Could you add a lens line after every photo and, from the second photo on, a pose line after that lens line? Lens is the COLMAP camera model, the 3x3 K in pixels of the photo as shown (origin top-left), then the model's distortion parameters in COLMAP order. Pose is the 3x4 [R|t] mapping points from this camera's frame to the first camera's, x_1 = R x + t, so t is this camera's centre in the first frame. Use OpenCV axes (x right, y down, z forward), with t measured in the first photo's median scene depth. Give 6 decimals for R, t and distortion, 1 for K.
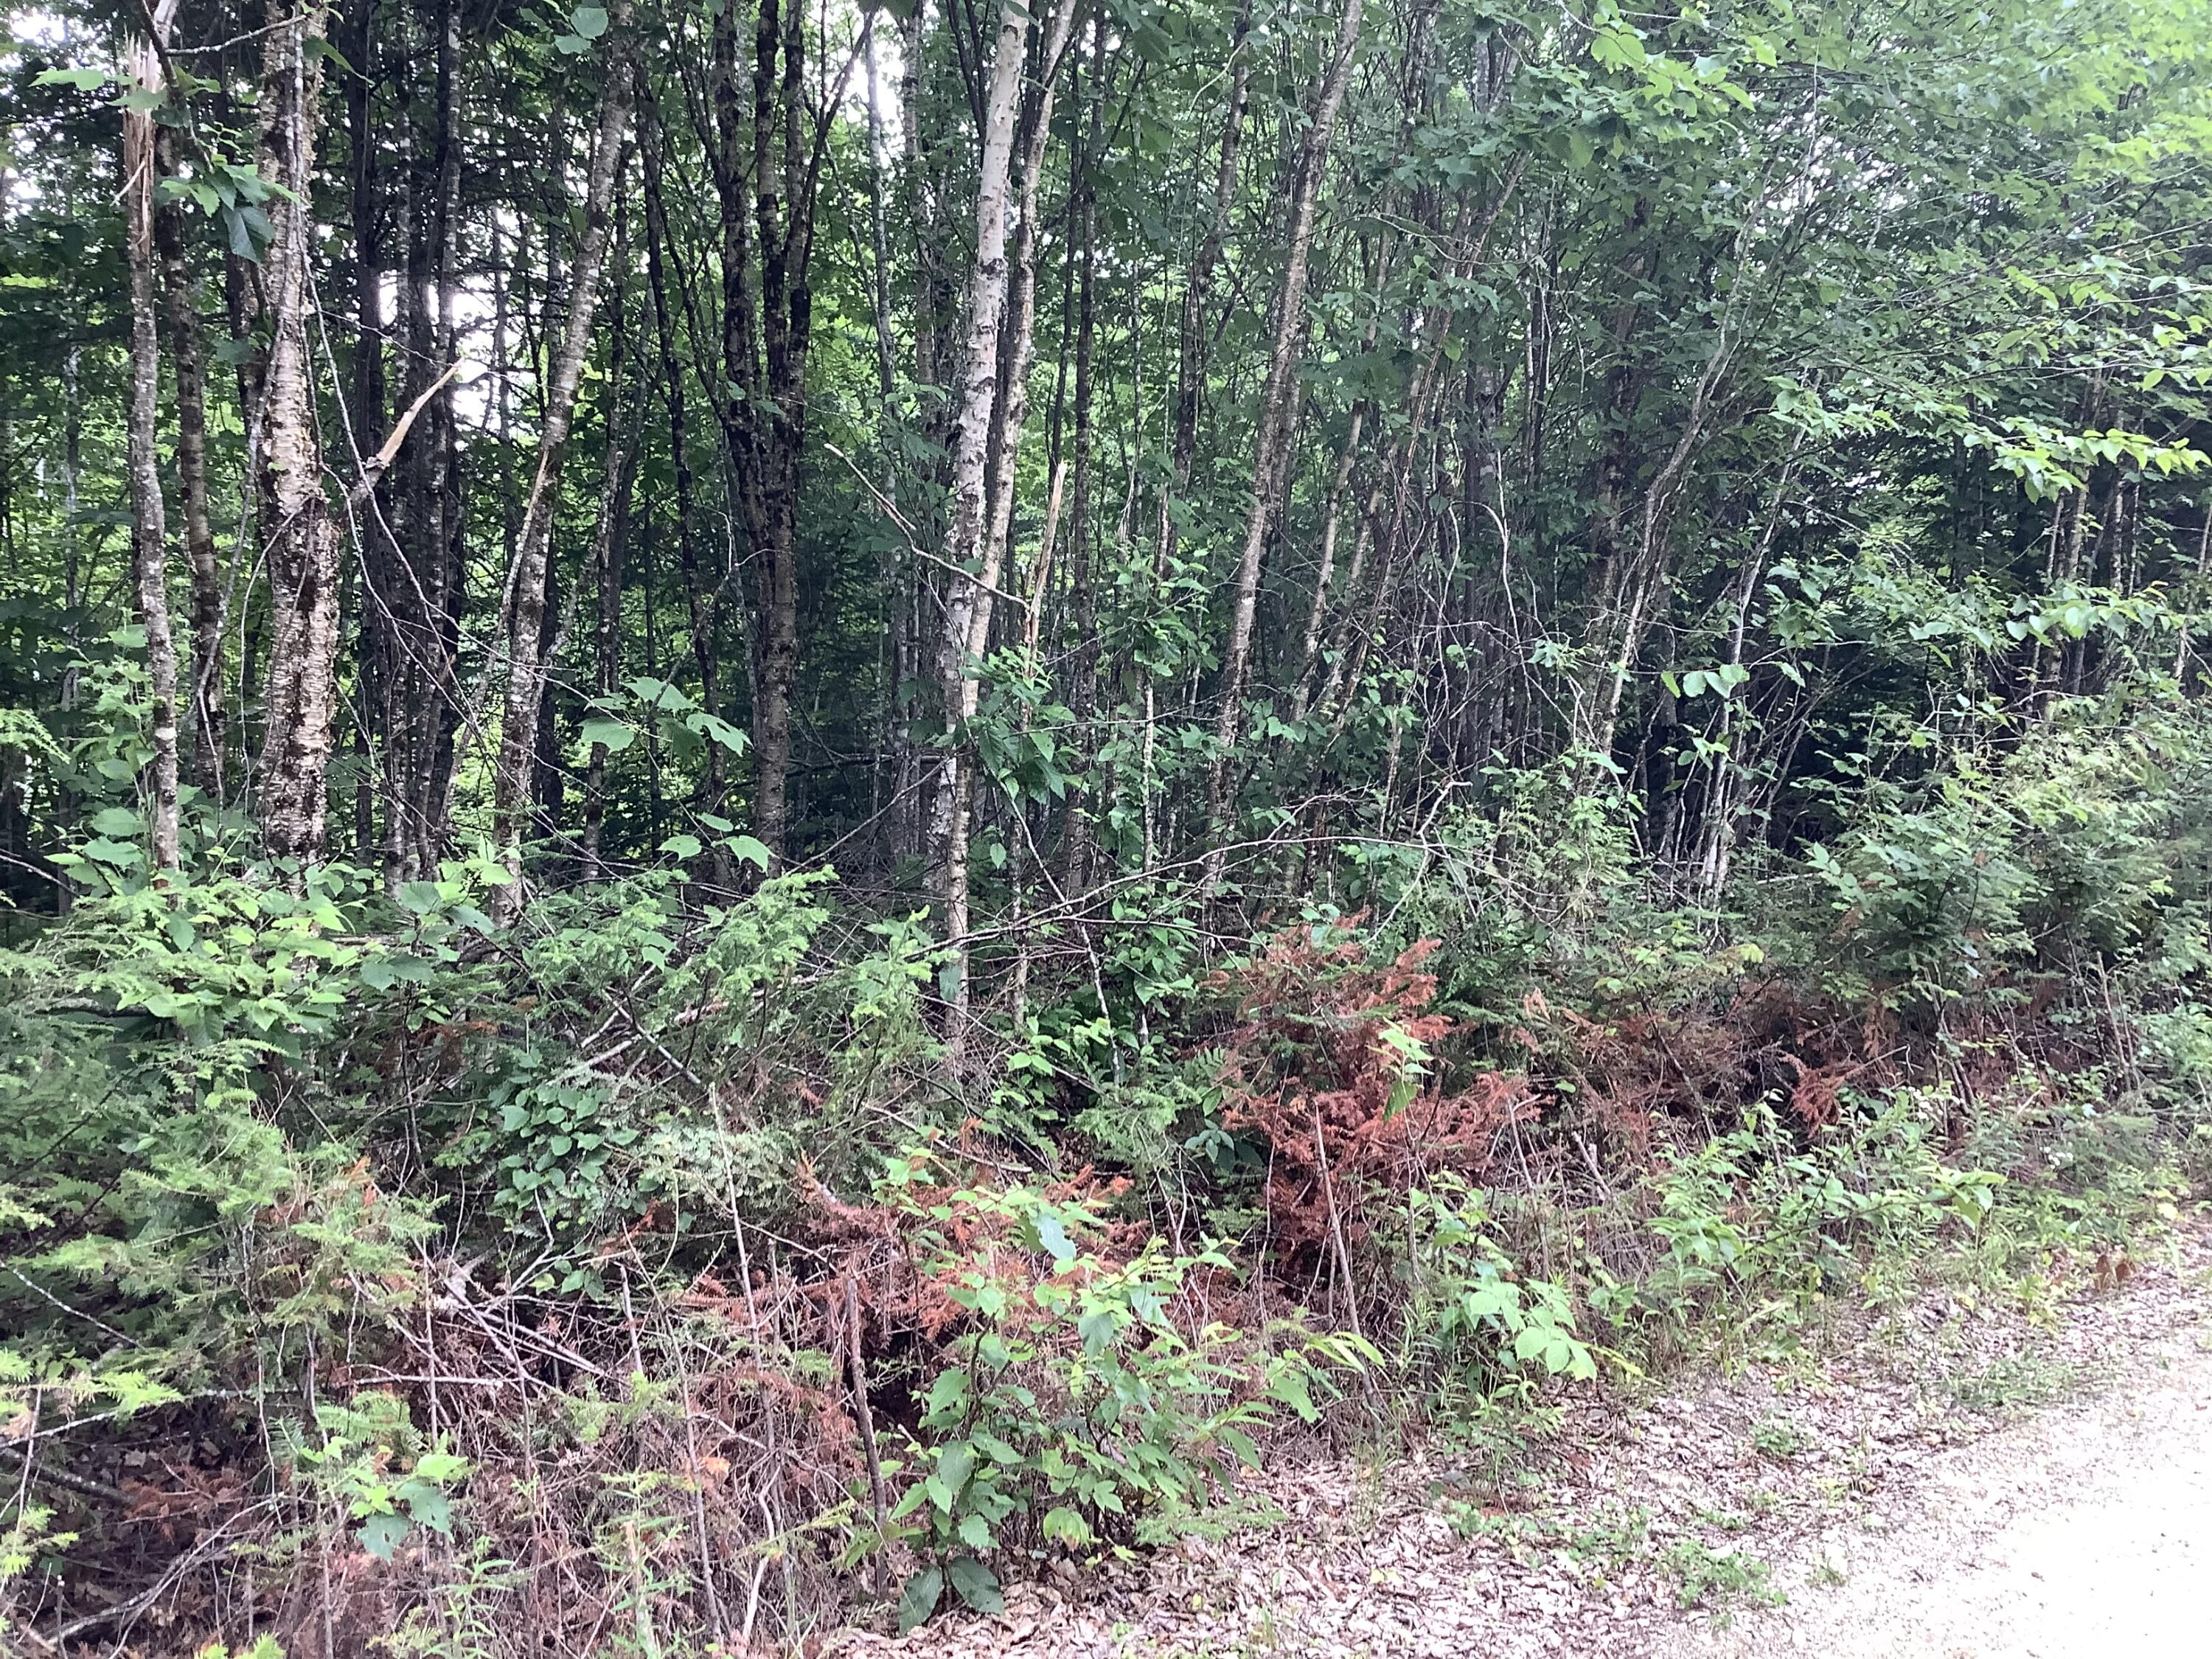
lens RADIAL K [[1985.4, 0, 1072.3], [0, 1985.4, 822.6], [0, 0, 1]] dist [0.096600, -0.222259]
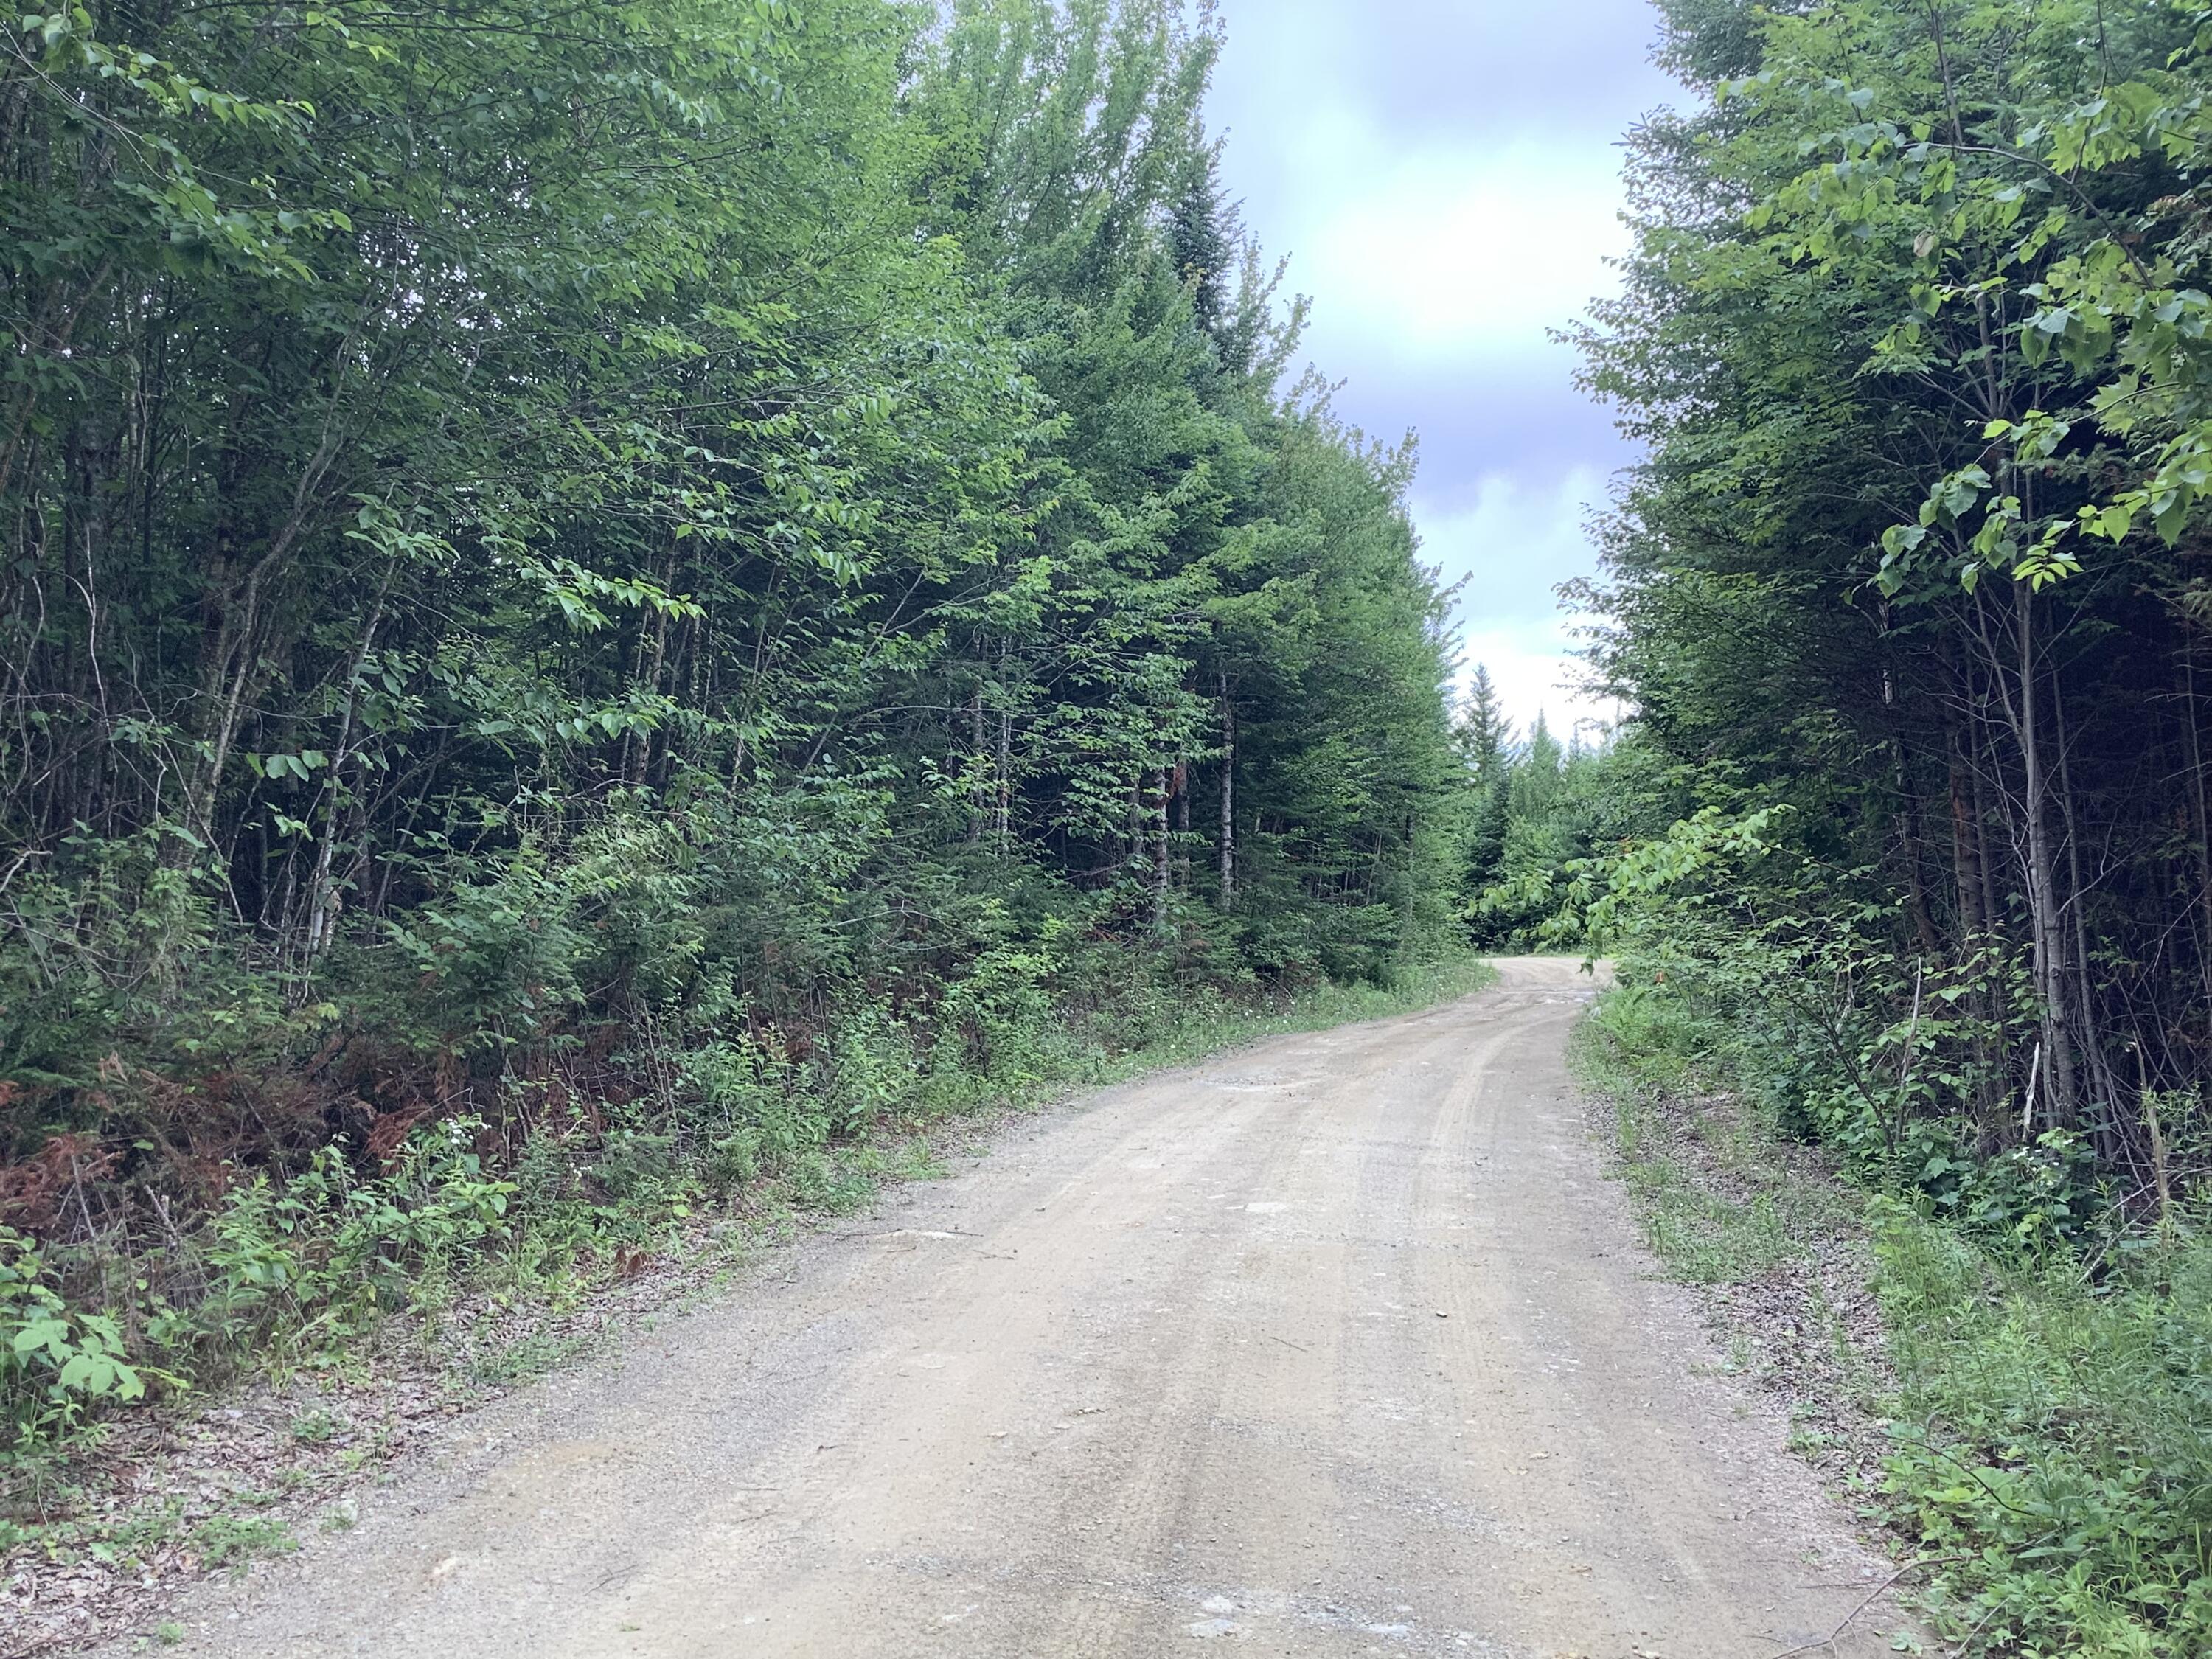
lens RADIAL K [[1988.4, 0, 1108.1], [0, 1988.4, 840.5], [0, 0, 1]] dist [0.112532, -0.237206]
pose [[0.787159, 0.021822, 0.616363, -0.008791], [-0.007722, 0.999644, -0.025529, -0.004026], [-0.616701, 0.015336, 0.787048, -0.150314]]
